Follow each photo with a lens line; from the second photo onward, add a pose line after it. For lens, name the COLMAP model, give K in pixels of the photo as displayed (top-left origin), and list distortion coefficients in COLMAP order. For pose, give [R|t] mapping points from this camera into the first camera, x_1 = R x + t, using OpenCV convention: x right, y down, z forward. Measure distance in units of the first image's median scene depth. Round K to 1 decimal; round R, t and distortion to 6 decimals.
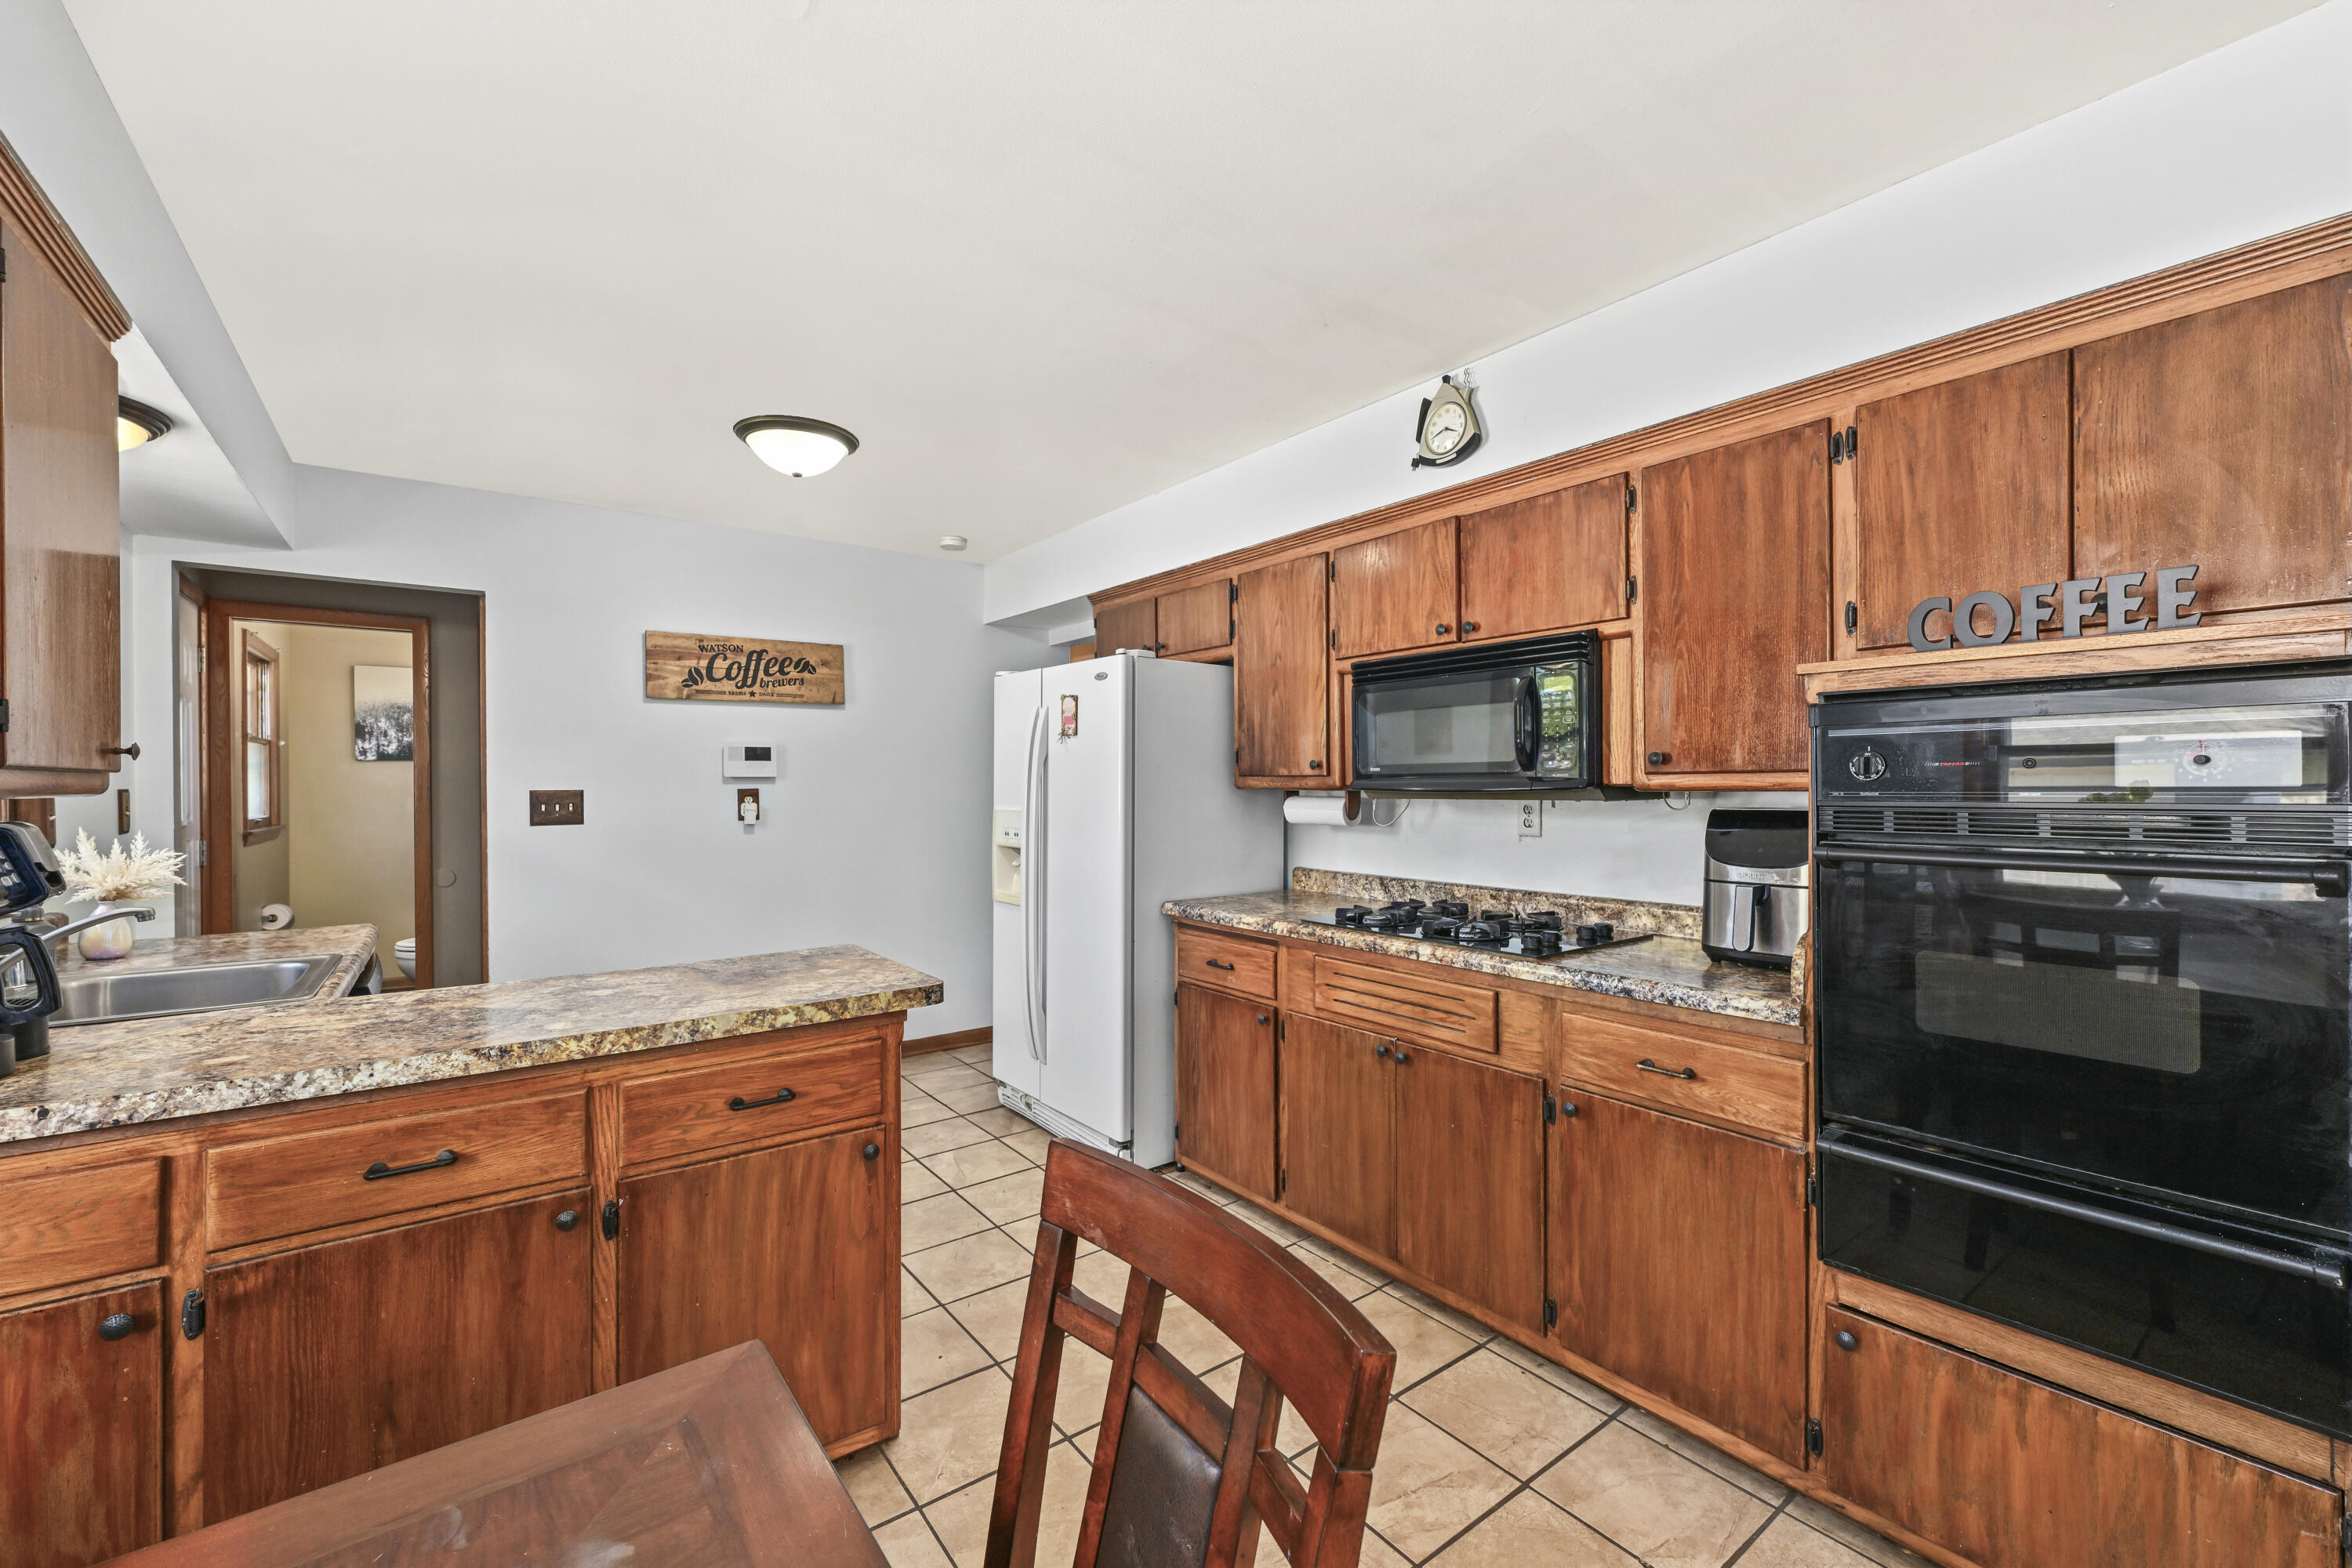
lens RADIAL K [[955.1, 0, 1193.3], [0, 955.1, 786.6], [0, 0, 1]] dist [-0.007103, 0.000502]
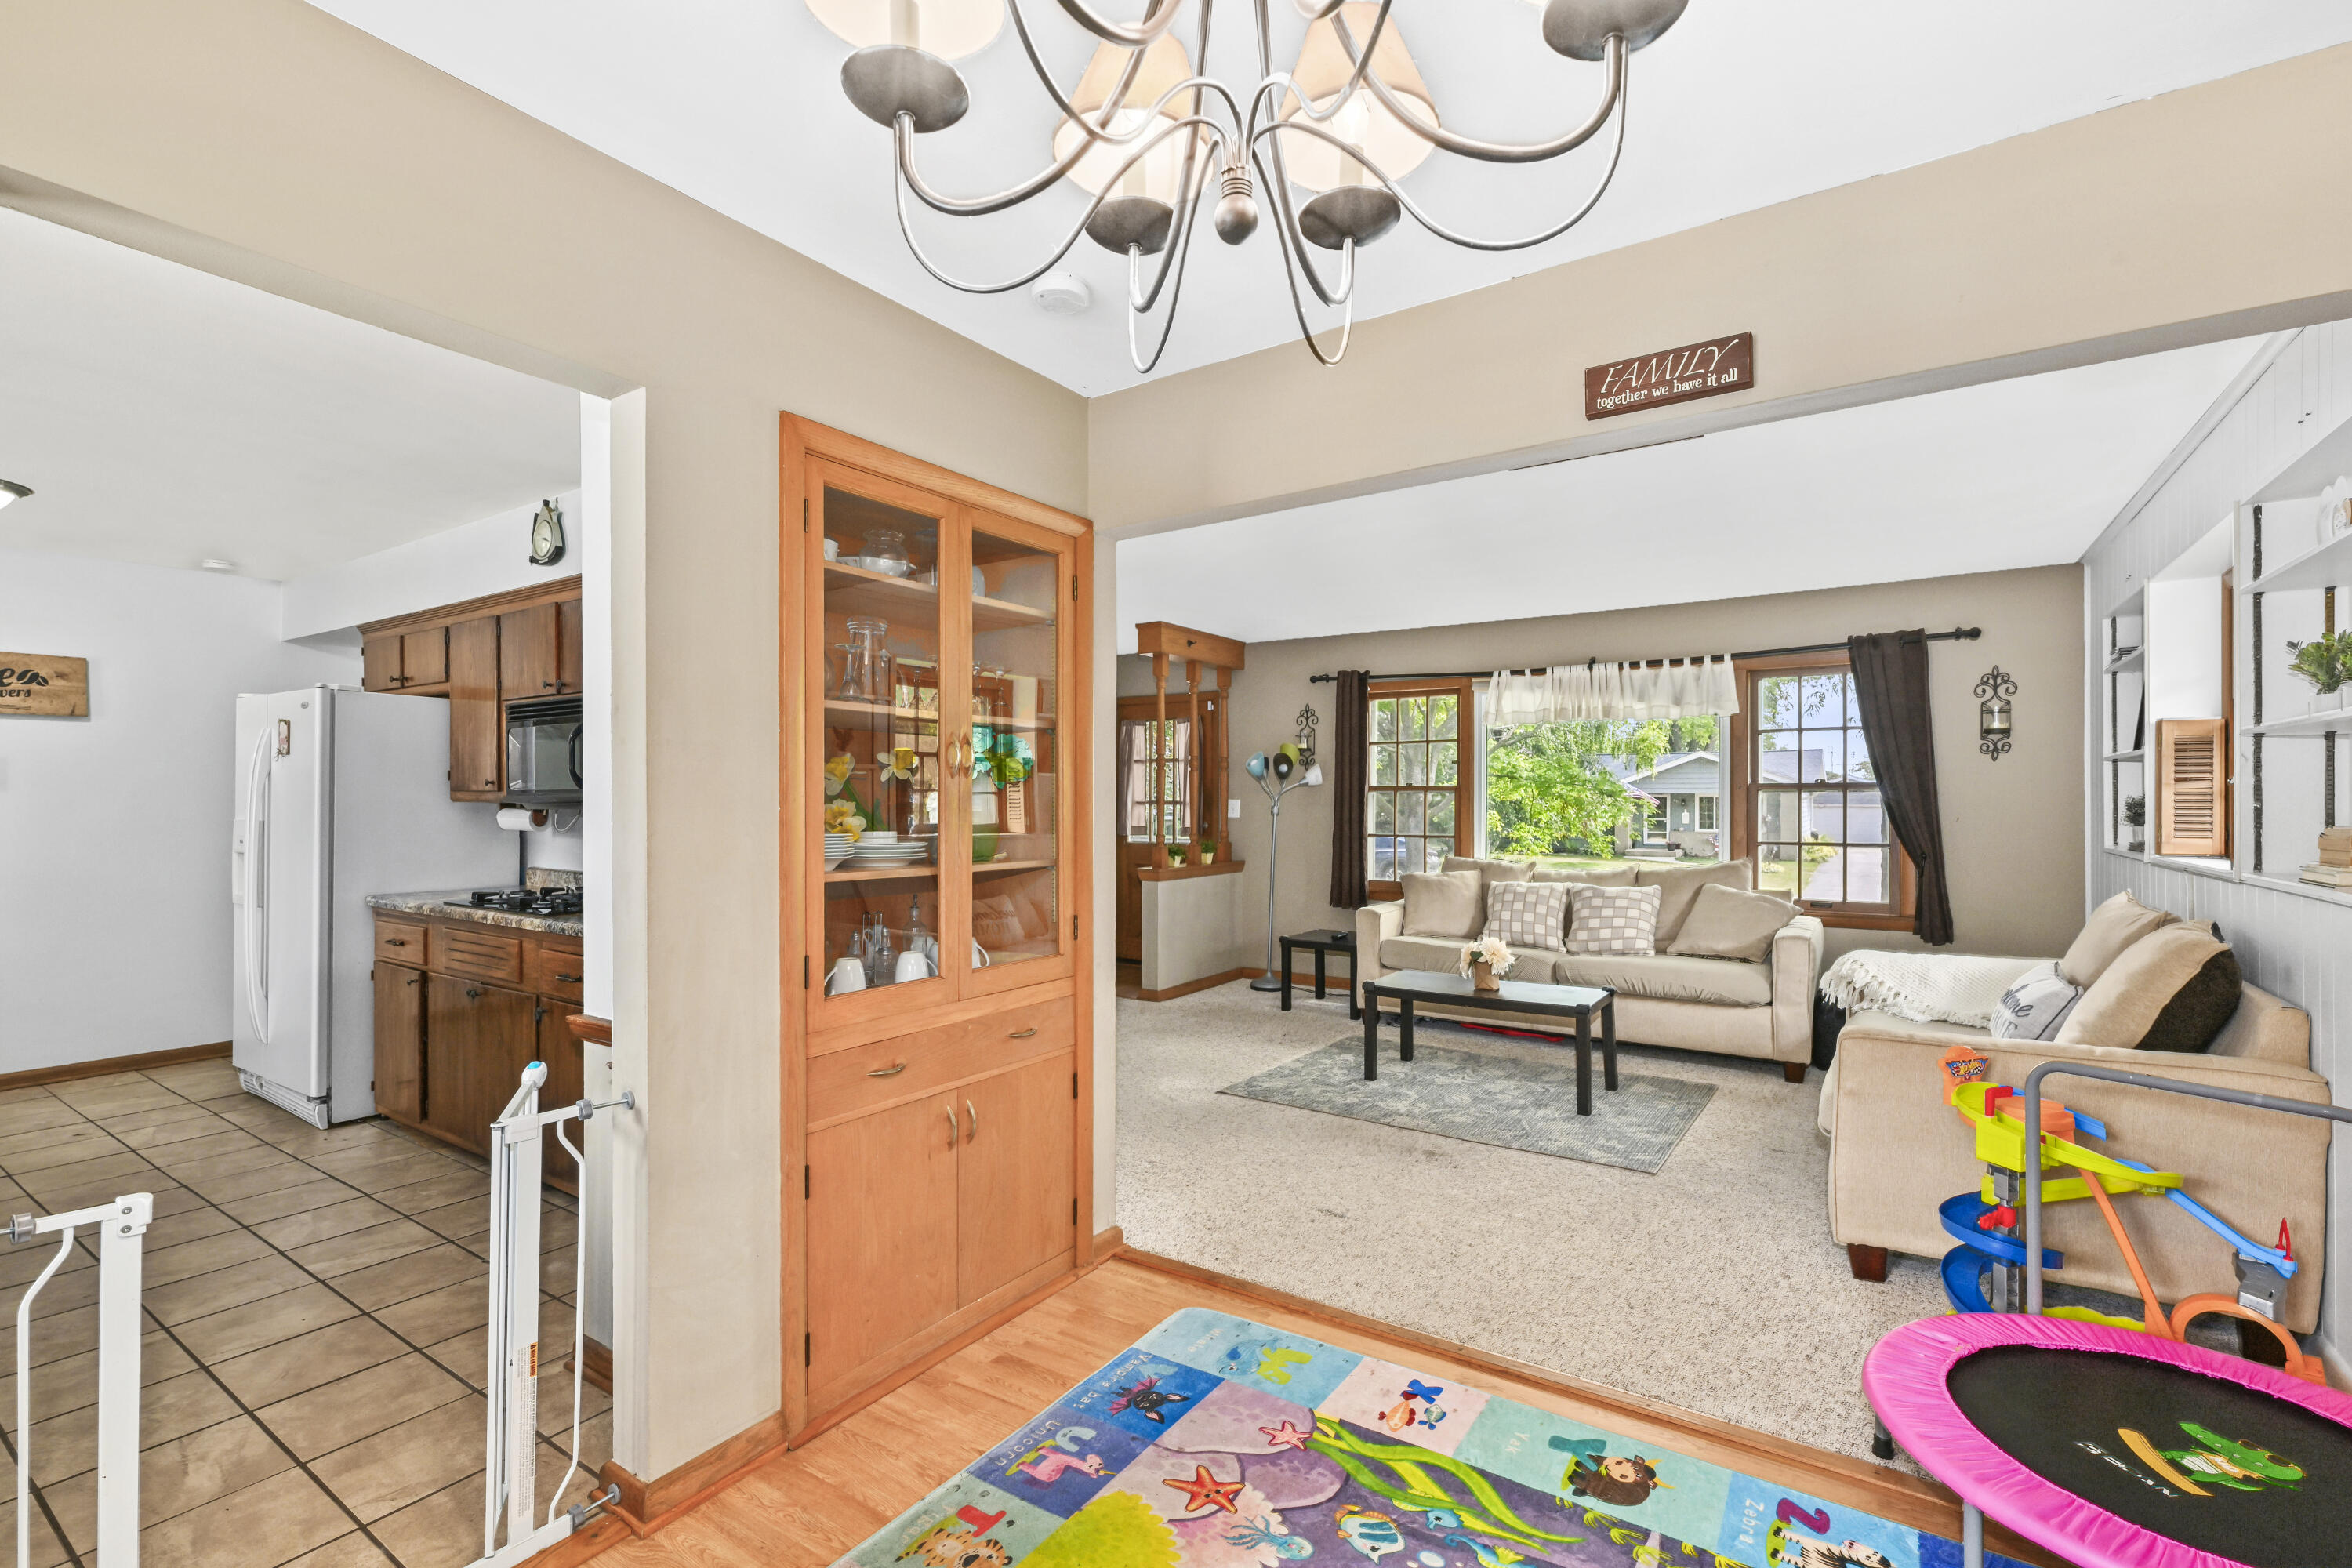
lens RADIAL K [[1053.5, 0, 1163.4], [0, 1053.5, 798.2], [0, 0, 1]] dist [0.000741, 0.000628]
pose [[0.951214, 0.006849, 0.308454, 0.619314], [-0.004726, 0.999960, -0.007629, 0.005560], [-0.308494, 0.005799, 0.951209, -0.685252]]
